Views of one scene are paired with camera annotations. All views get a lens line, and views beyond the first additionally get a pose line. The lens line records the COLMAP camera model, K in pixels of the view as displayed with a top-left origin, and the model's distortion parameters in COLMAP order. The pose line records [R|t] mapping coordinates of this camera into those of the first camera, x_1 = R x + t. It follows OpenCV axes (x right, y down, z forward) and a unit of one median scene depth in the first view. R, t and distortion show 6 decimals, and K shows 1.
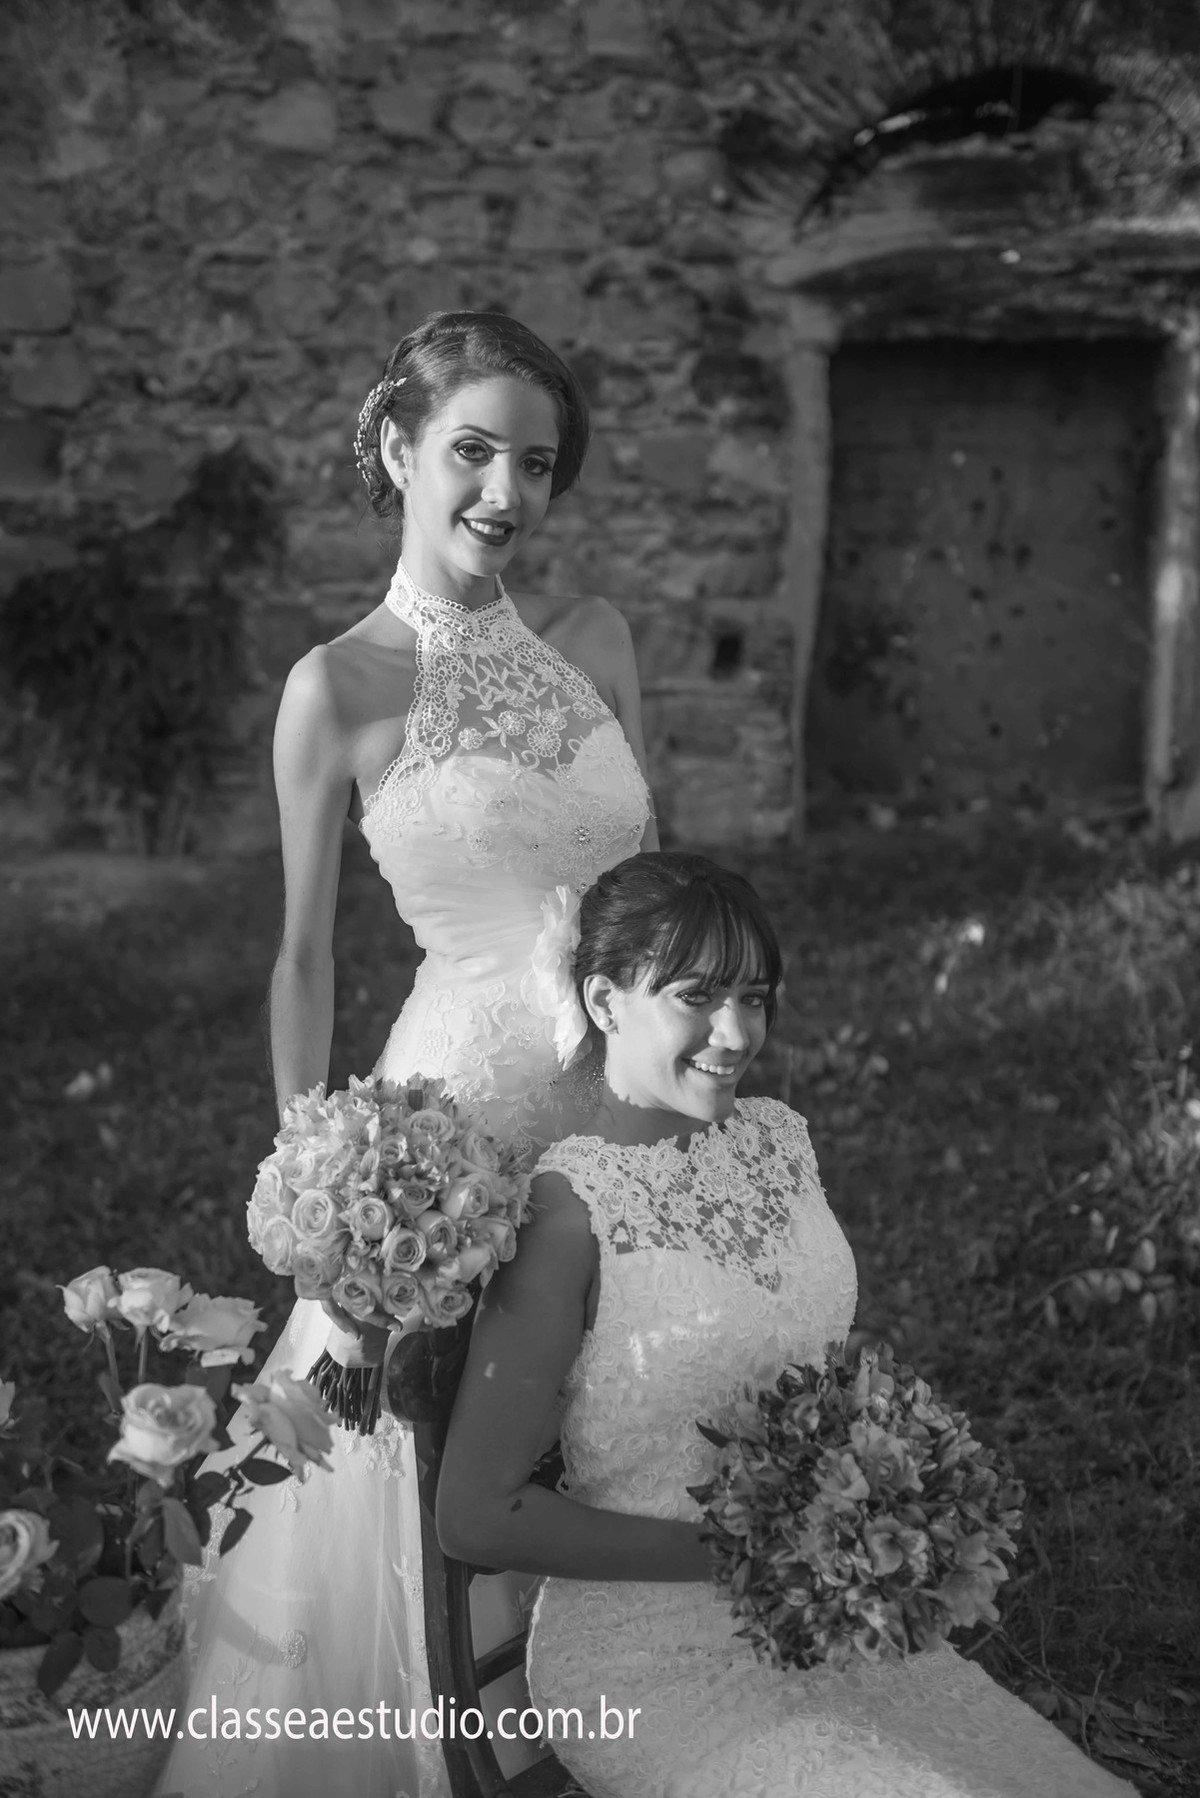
lens RADIAL K [[2389.2, 0, 600.0], [0, 2389.2, 899.0], [0, 0, 1]] dist [0.132346, 0.032092]
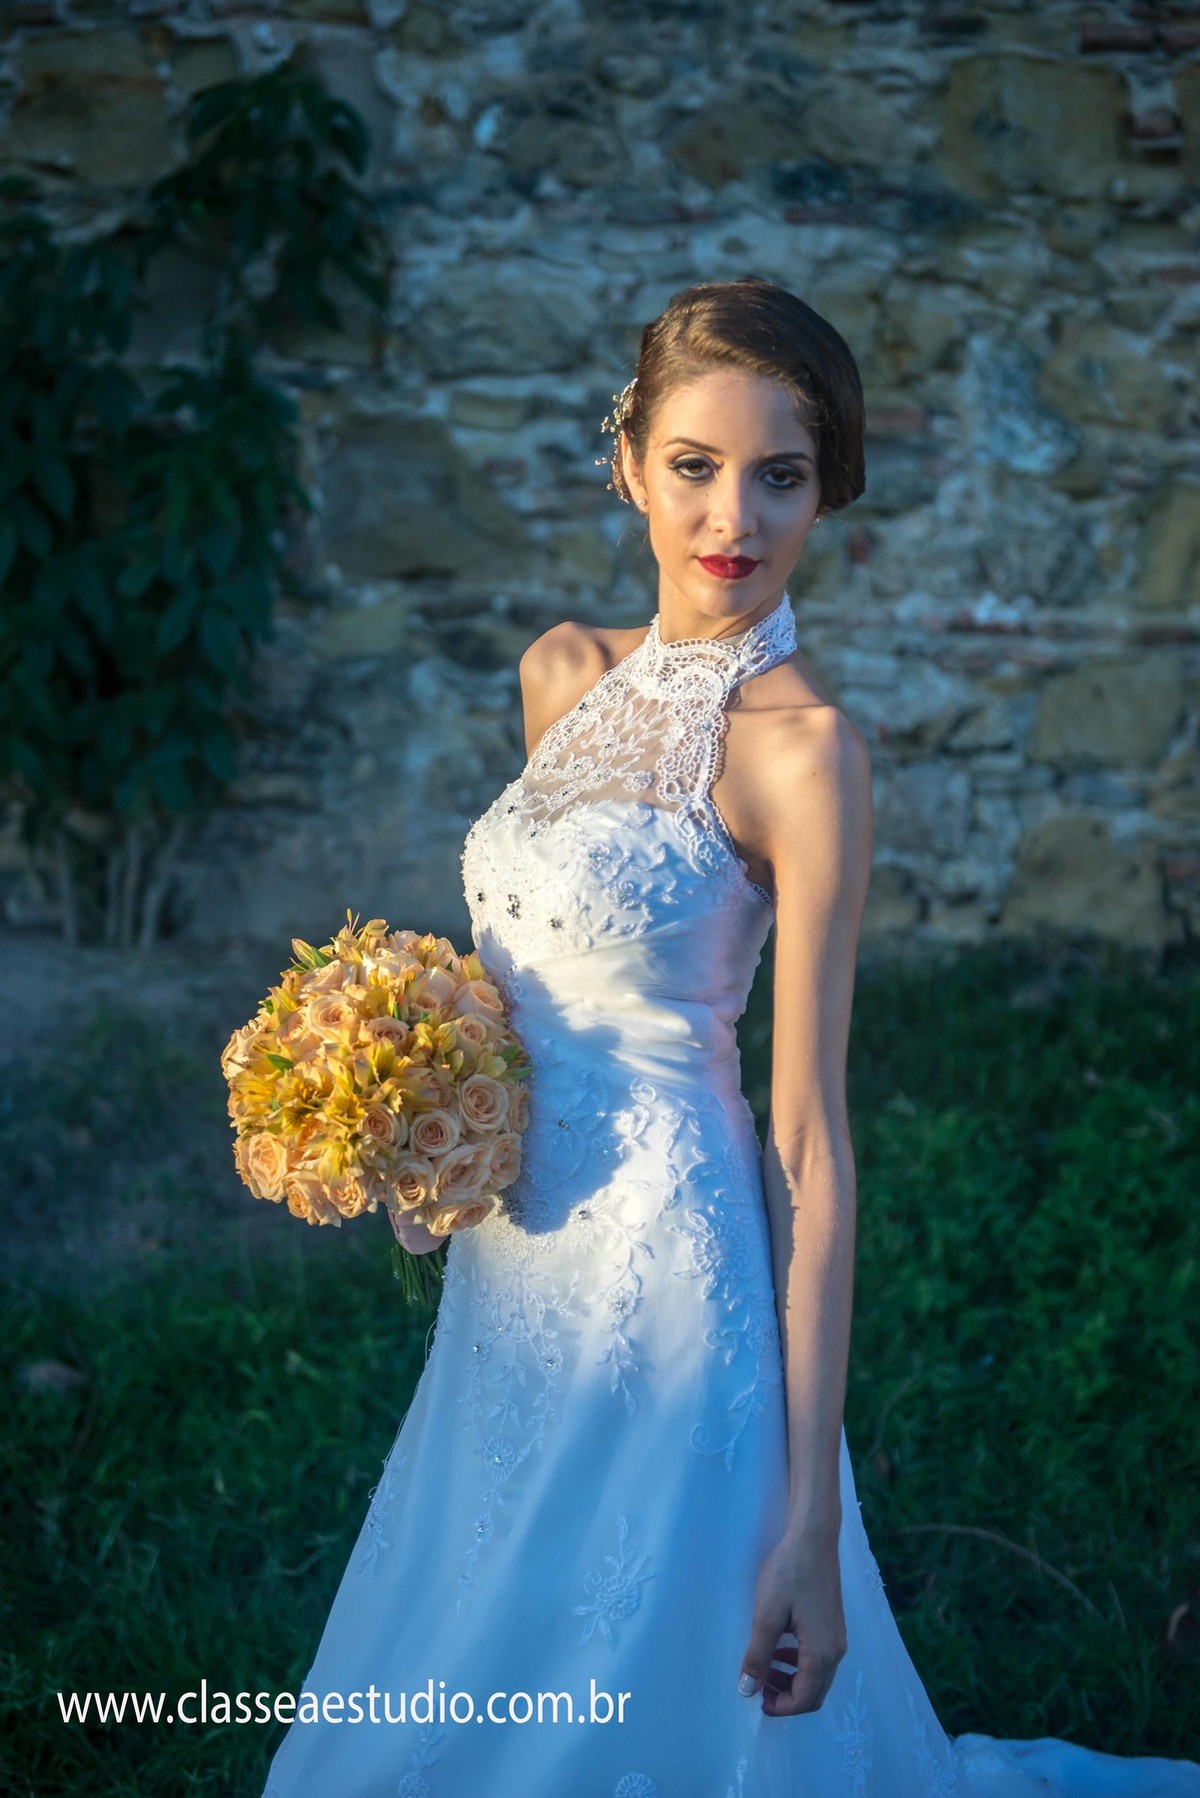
lens RADIAL K [[2924.3, 0, 600.0], [0, 2924.3, 899.0], [0, 0, 1]] dist [0.134869, 0.055203]
pose [[0.993421, 0.046819, -0.104510, -0.026842], [-0.044126, 0.998635, 0.027936, -0.048129], [0.105675, -0.023140, 0.994131, 0.442075]]
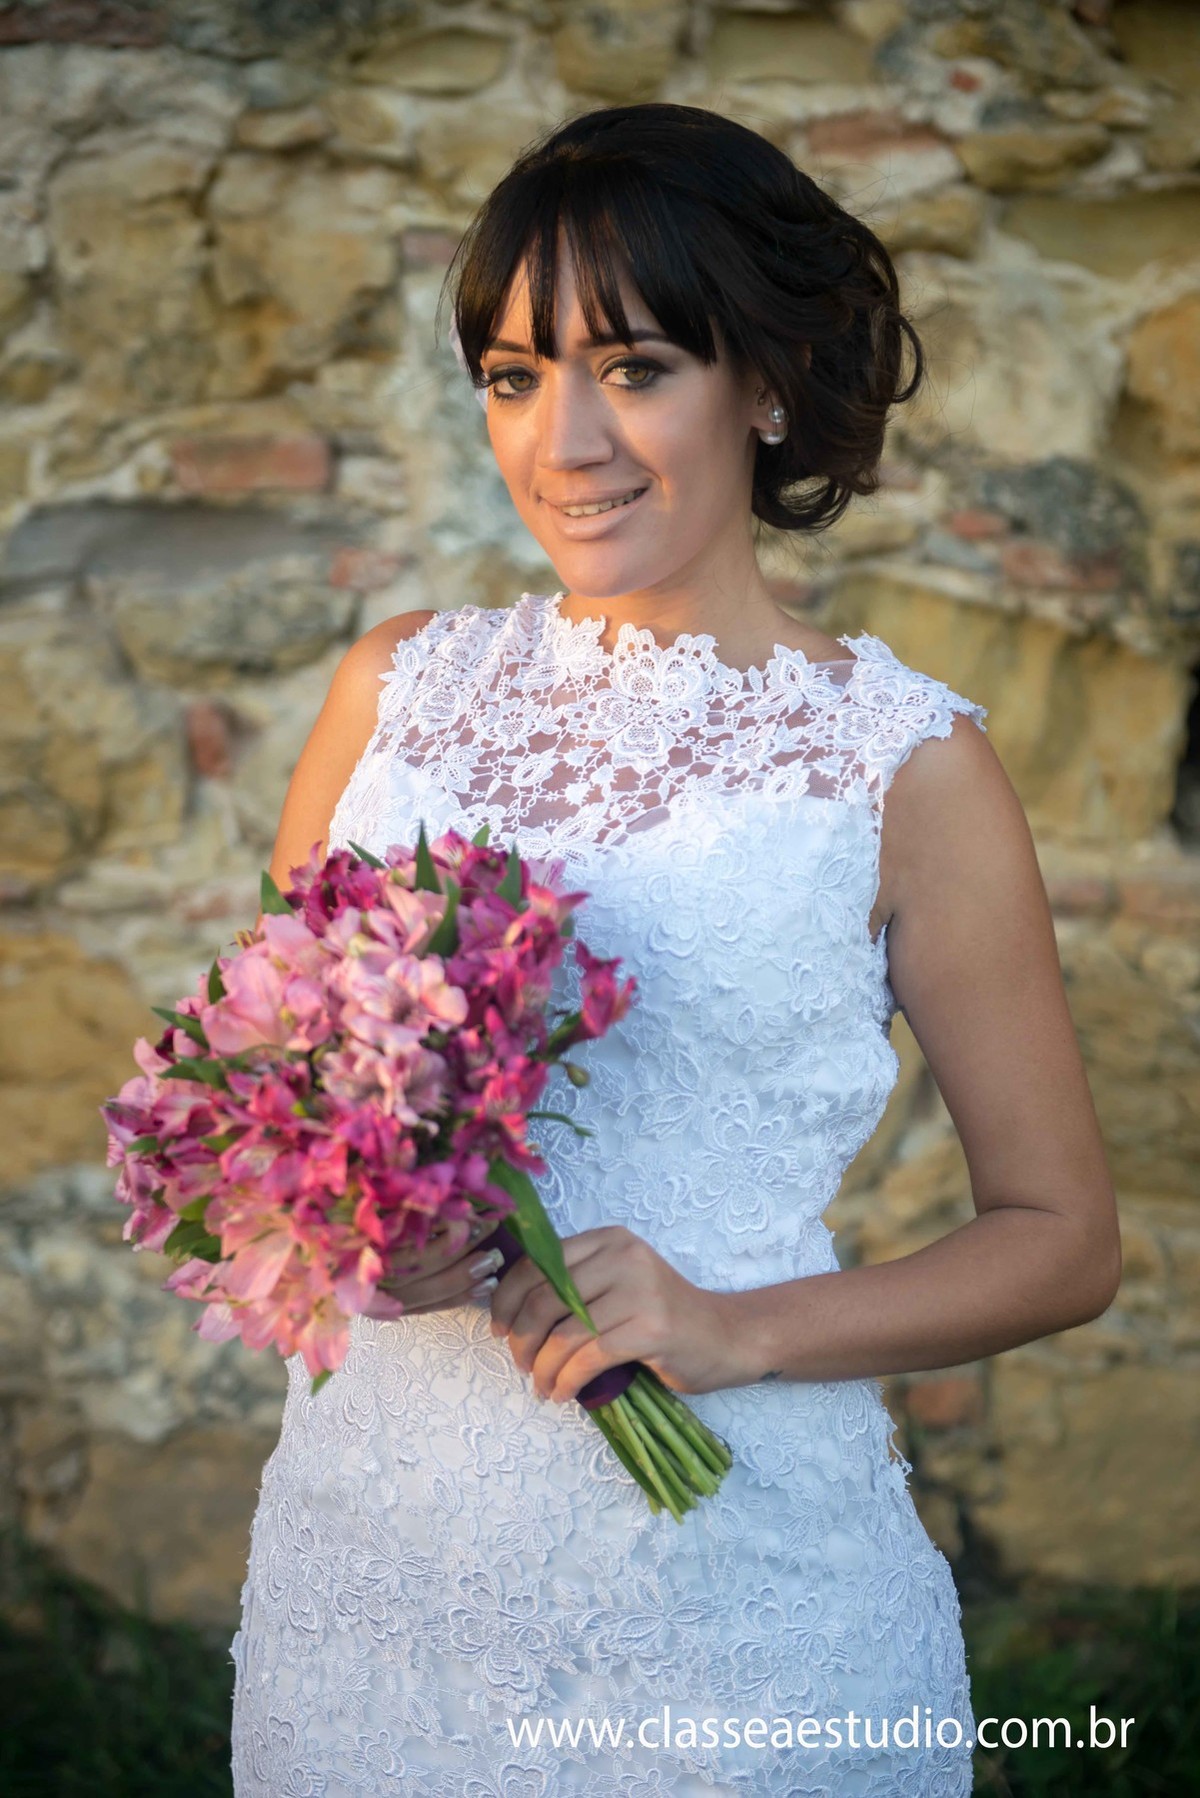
lens RADIAL K [[3227.4, 0, 601.1], [0, 3227.4, 830.7], [0, 0, 1]] dist [0.111014, 0.002014]
pose [[0.996377, 0.000174, -0.085046, 0.020810], [-0.000992, 0.999954, -0.009573, -0.092772], [0.085040, 0.009623, 0.996331, 0.735213]]
